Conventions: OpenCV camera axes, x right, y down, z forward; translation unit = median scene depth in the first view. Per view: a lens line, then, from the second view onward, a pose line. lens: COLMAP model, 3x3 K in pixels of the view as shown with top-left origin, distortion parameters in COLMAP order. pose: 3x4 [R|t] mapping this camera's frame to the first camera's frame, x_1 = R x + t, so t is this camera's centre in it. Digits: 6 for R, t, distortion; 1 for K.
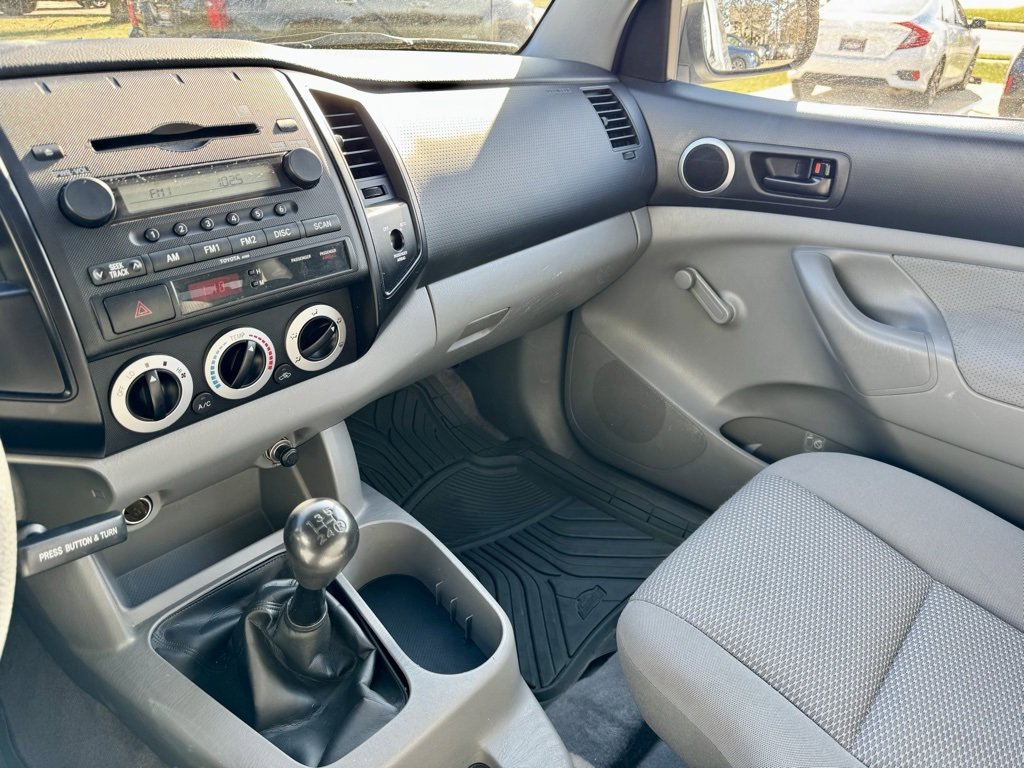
lens RADIAL K [[696.0, 0, 510.3], [0, 696.0, 404.7], [0, 0, 1]] dist [-0.009070, -0.004332]
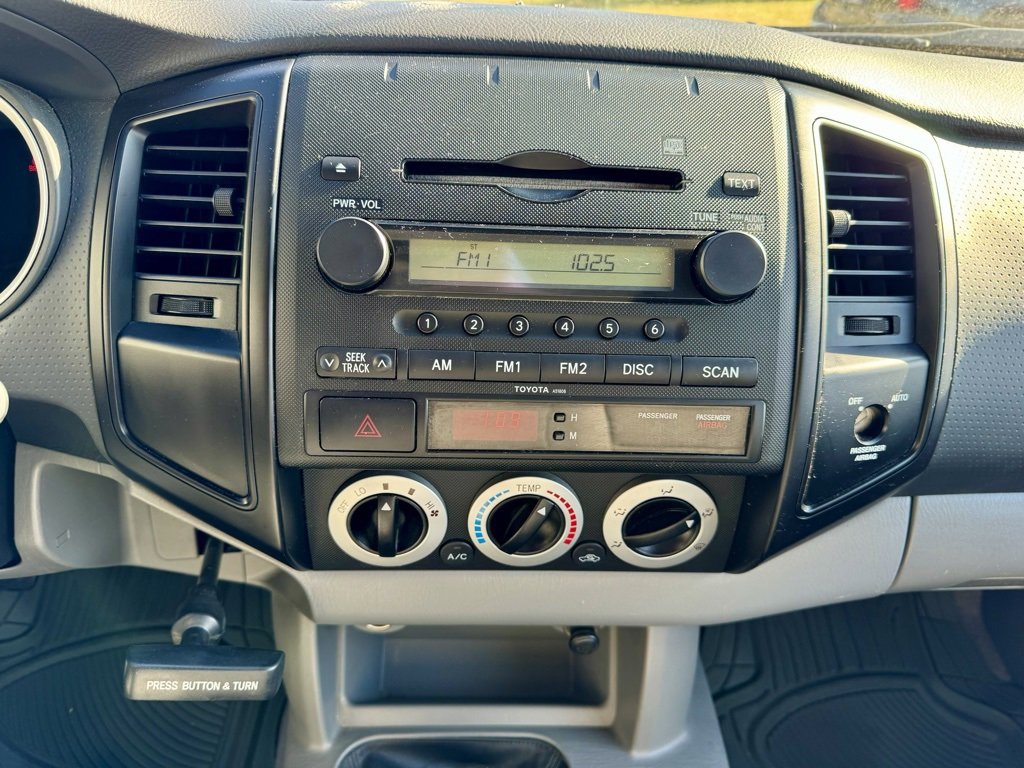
lens RADIAL K [[743.3, 0, 514.6], [0, 743.3, 425.7], [0, 0, 1]] dist [0.079581, -0.097168]
pose [[0.708541, 0.388837, -0.588877, -0.019142], [-0.384438, 0.912480, 0.139956, -0.229684], [0.591758, 0.127222, 0.796013, 0.417720]]
